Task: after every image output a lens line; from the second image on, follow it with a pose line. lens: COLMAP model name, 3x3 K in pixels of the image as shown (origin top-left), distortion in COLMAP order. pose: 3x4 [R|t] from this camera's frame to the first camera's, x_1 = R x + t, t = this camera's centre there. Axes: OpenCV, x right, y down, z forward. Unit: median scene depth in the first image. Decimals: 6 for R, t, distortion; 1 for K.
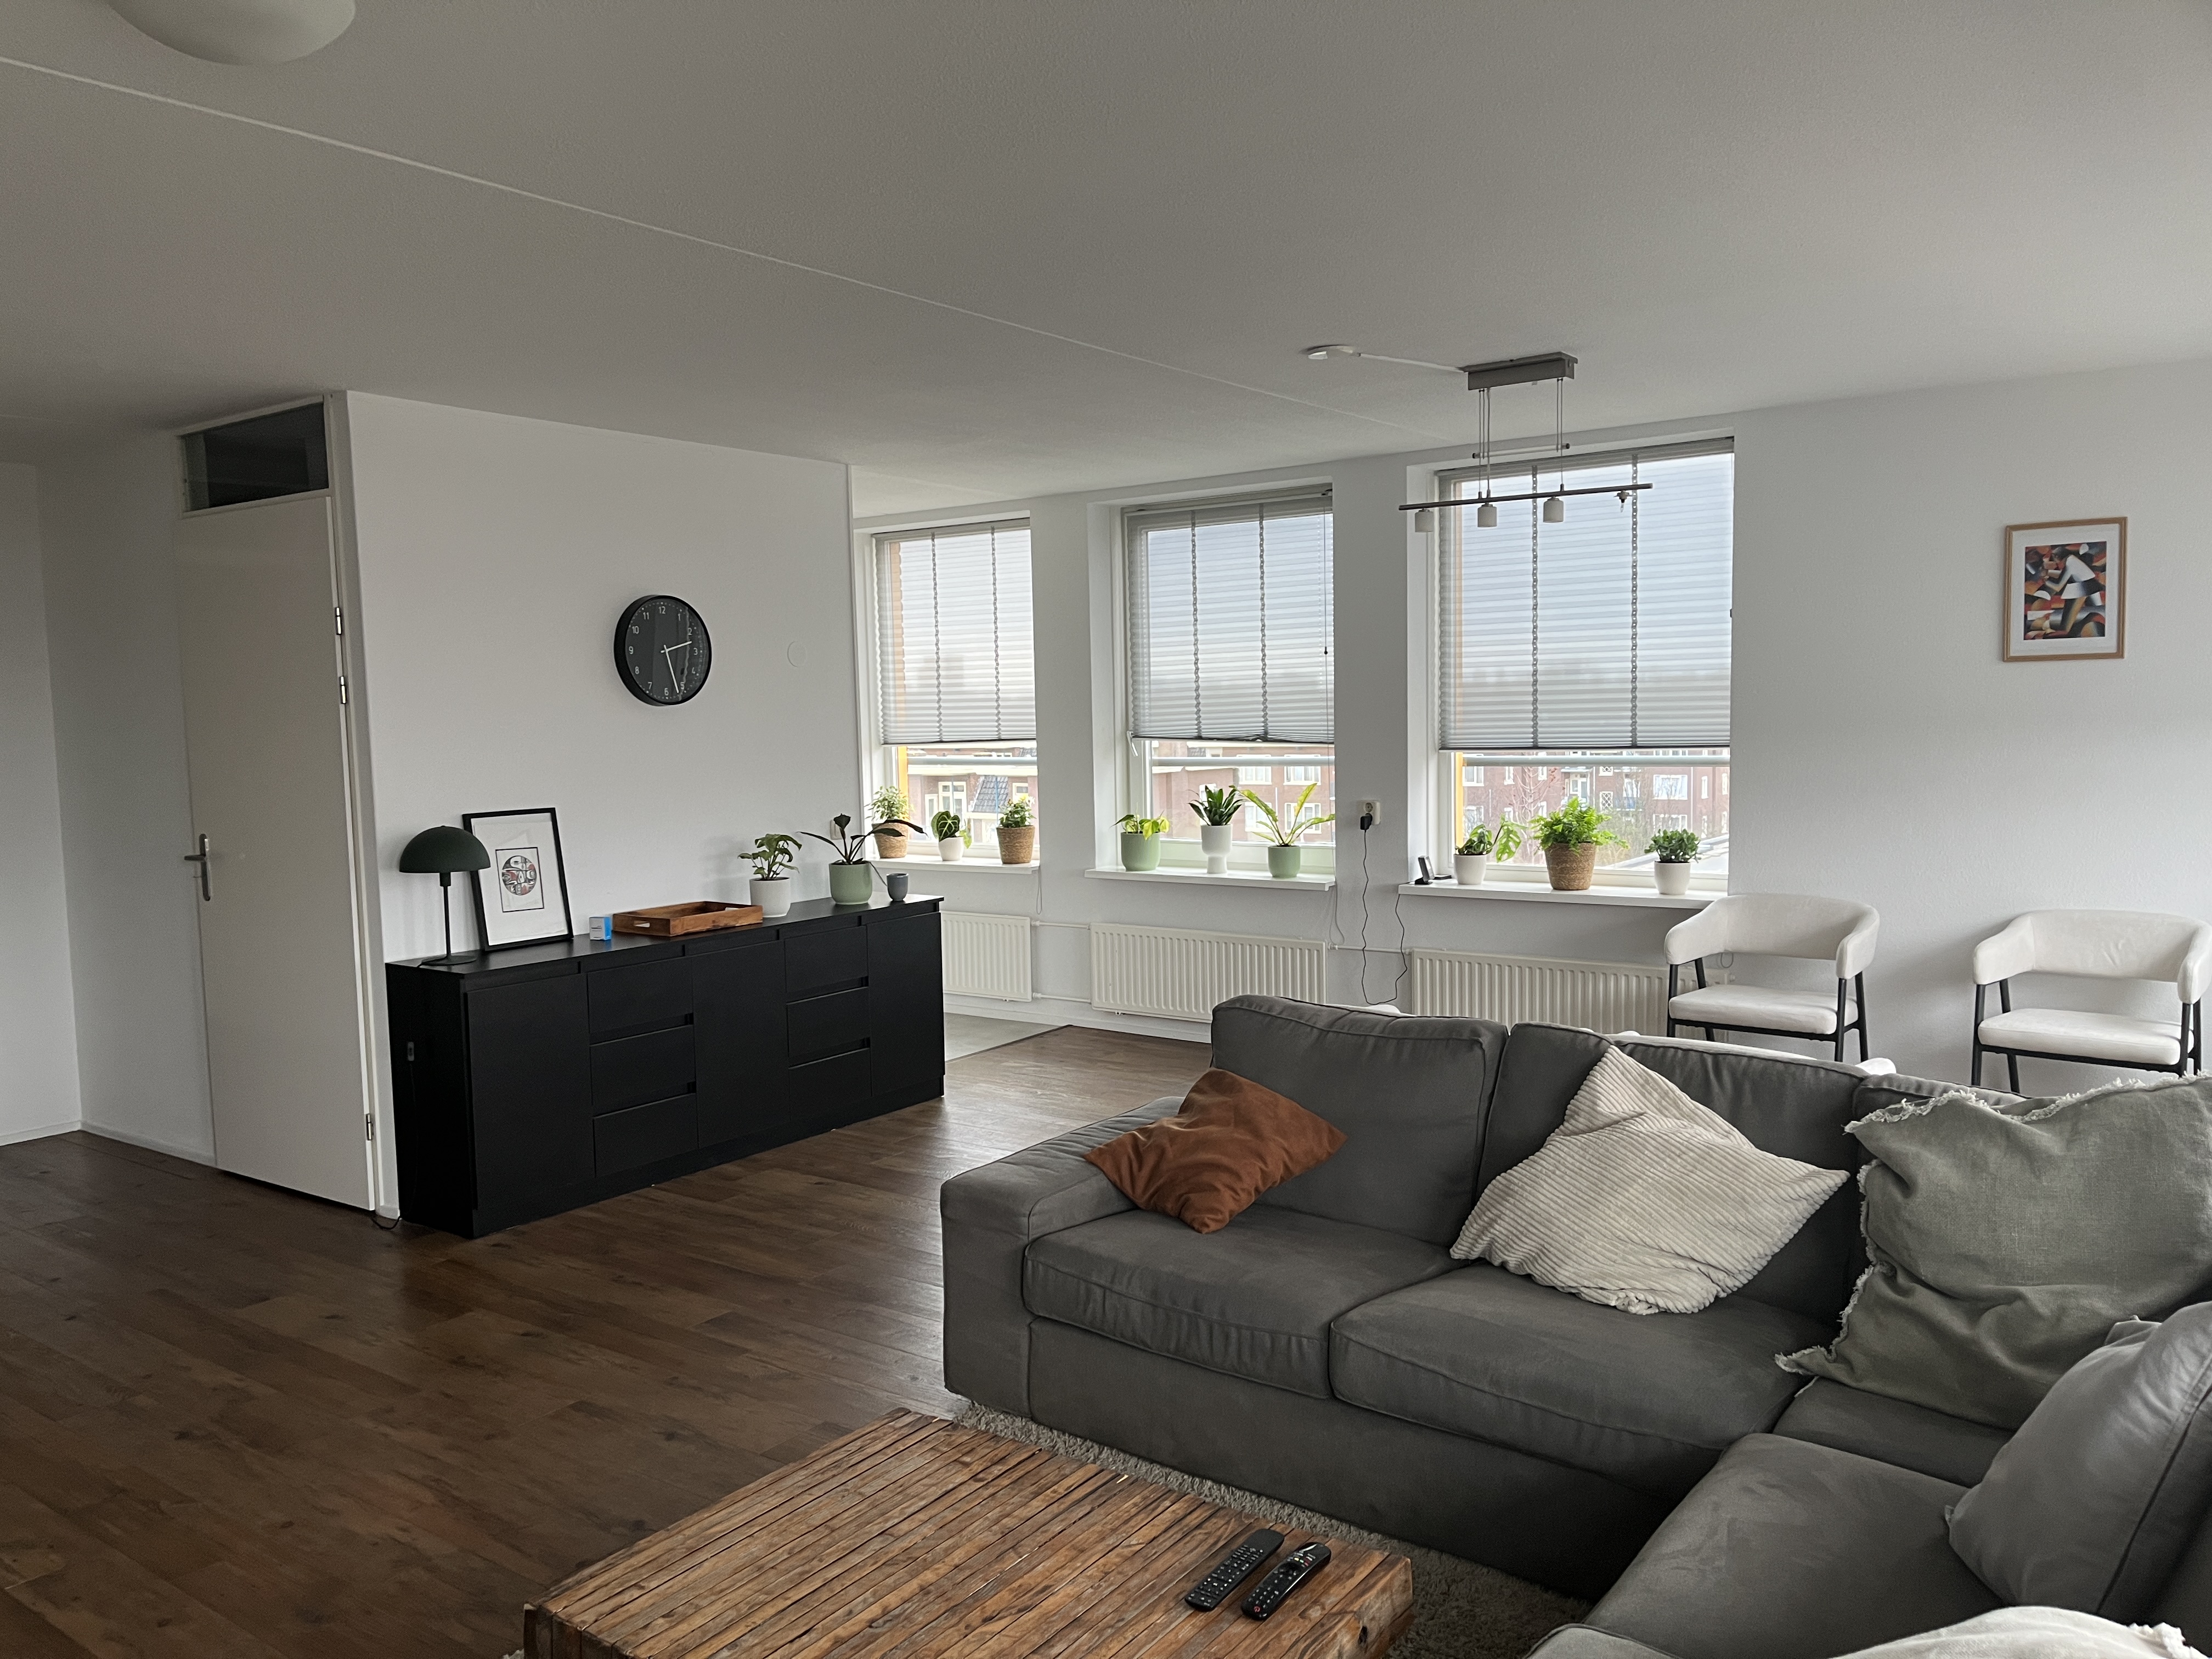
lens RADIAL K [[1665.7, 0, 1101.4], [0, 1665.7, 856.7], [0, 0, 1]] dist [0.000644, -0.000877]
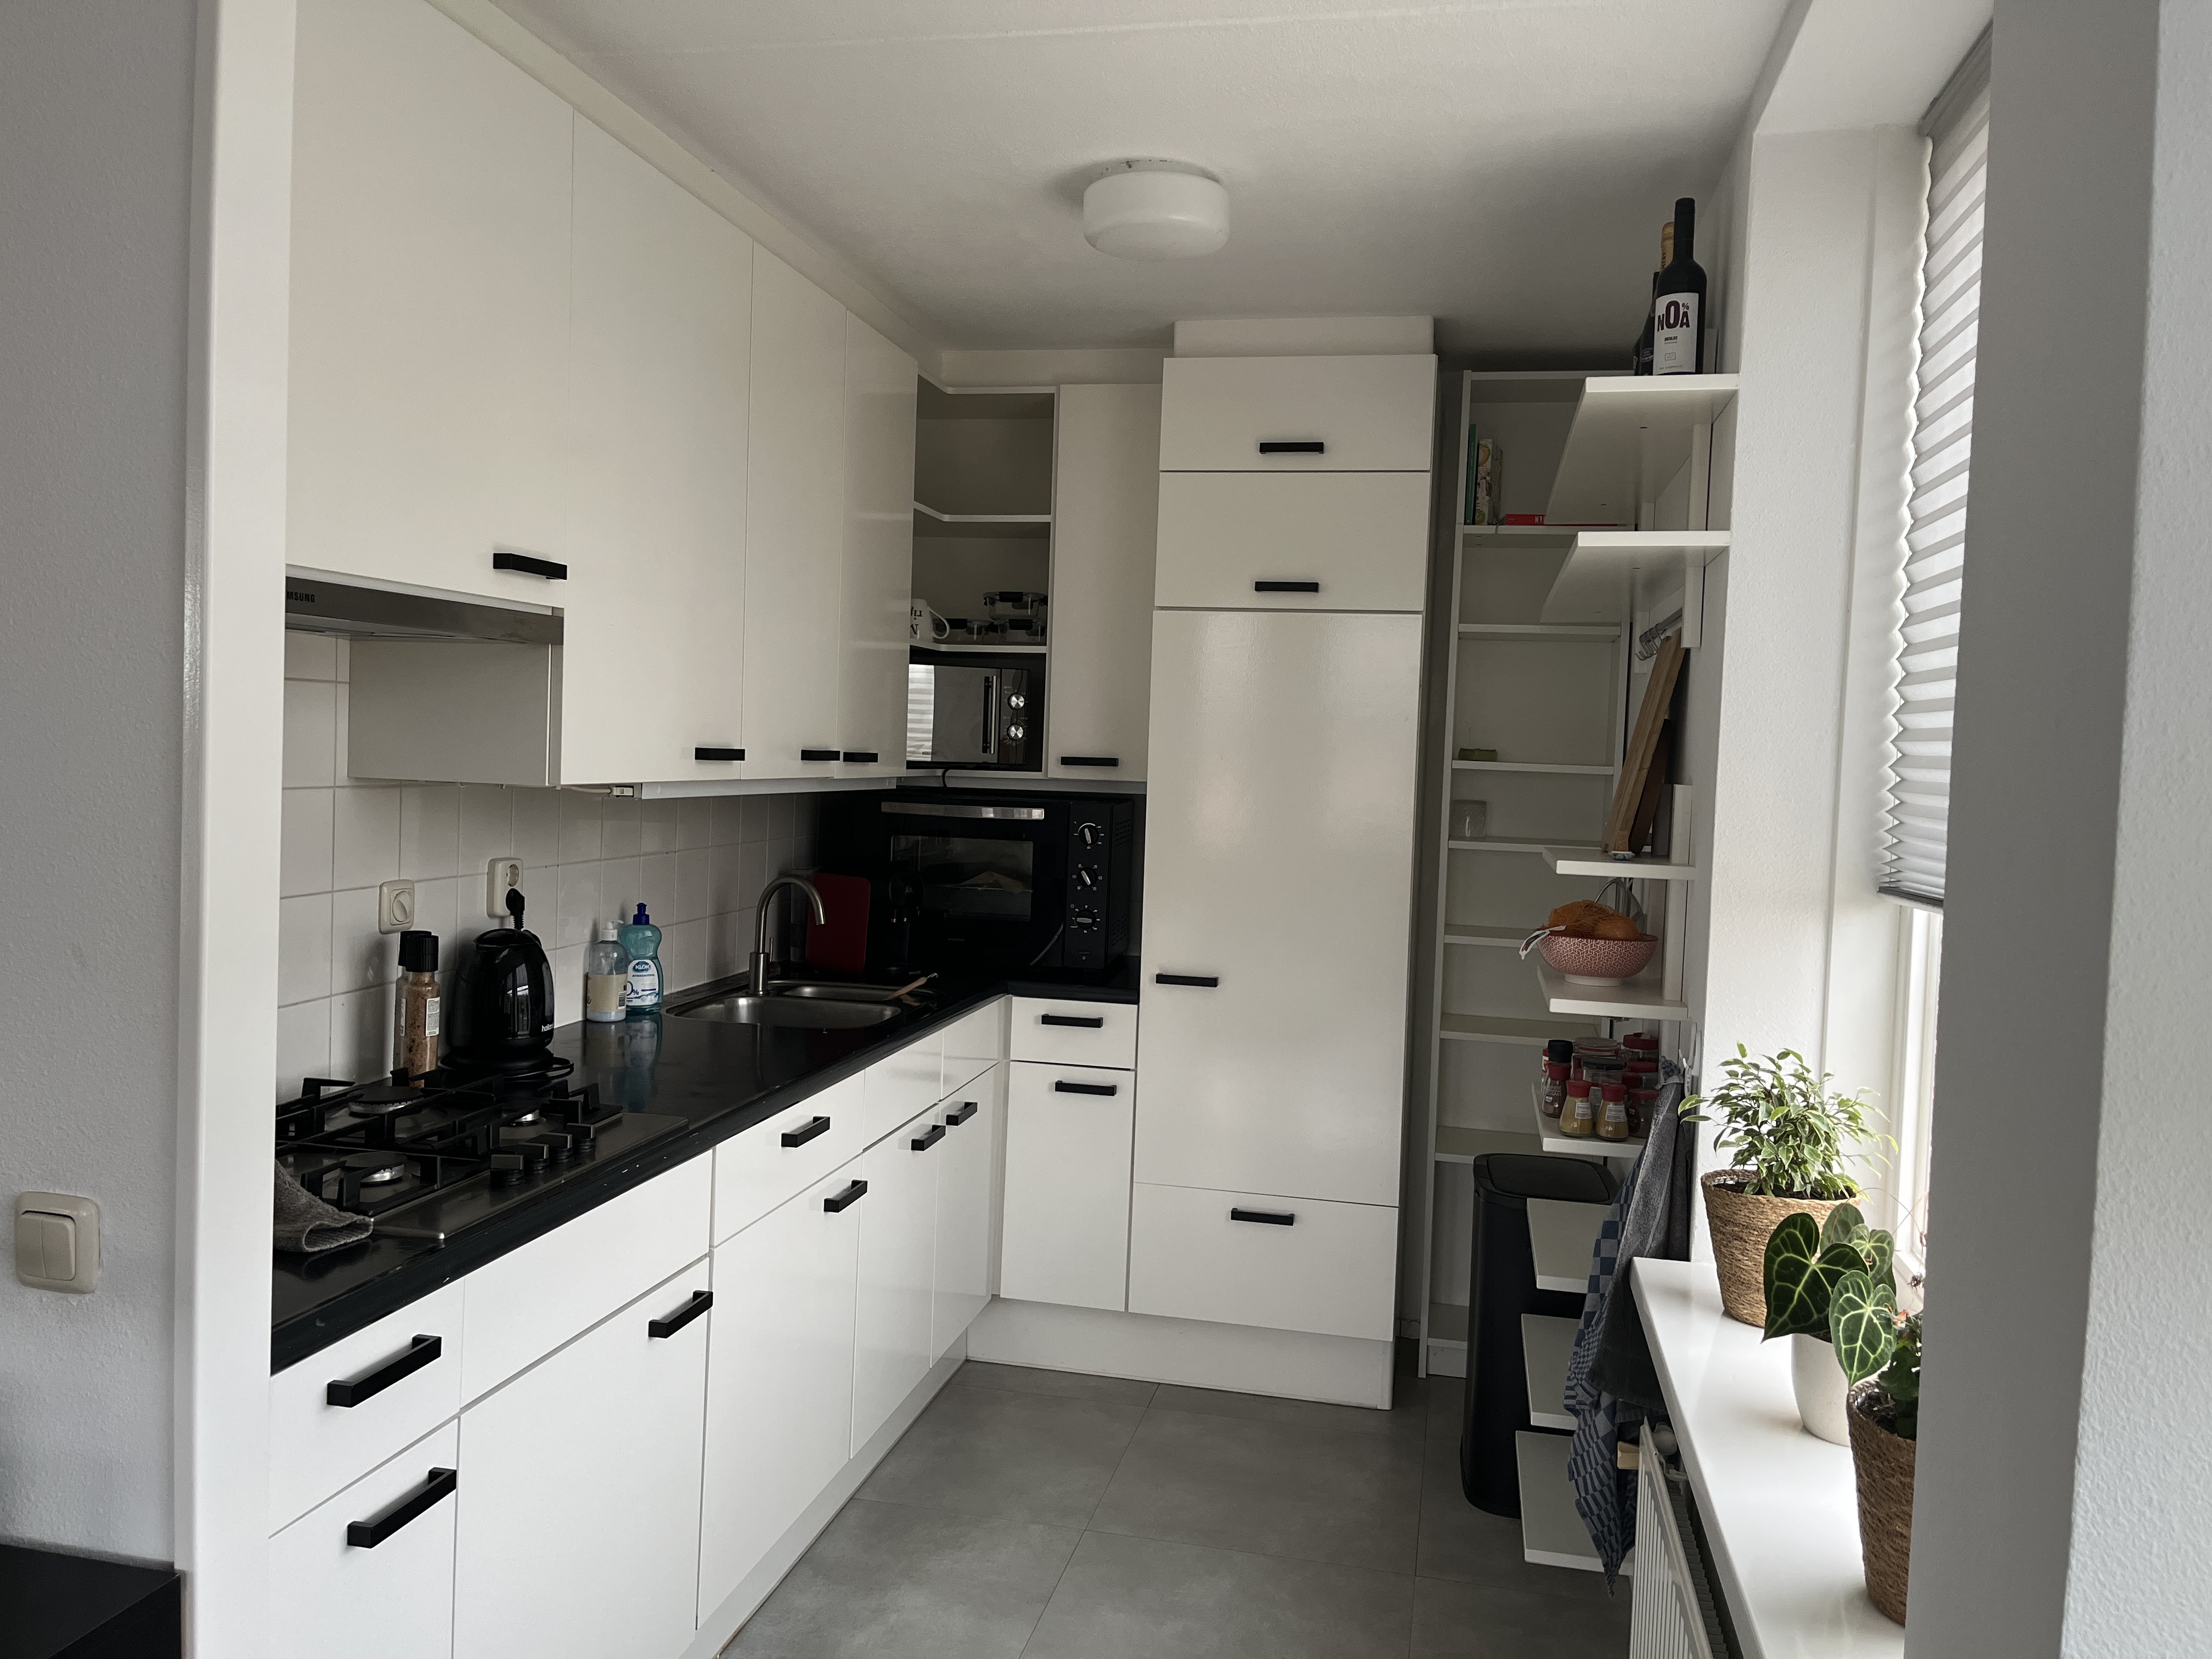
lens RADIAL K [[1705.4, 0, 1111.1], [0, 1705.4, 818.3], [0, 0, 1]] dist [-0.002266, -0.001510]
pose [[0.423819, 0.077881, -0.902392, 0.108642], [-0.130912, 0.991102, 0.024053, -0.111456], [0.896236, 0.107940, 0.430243, 1.216270]]
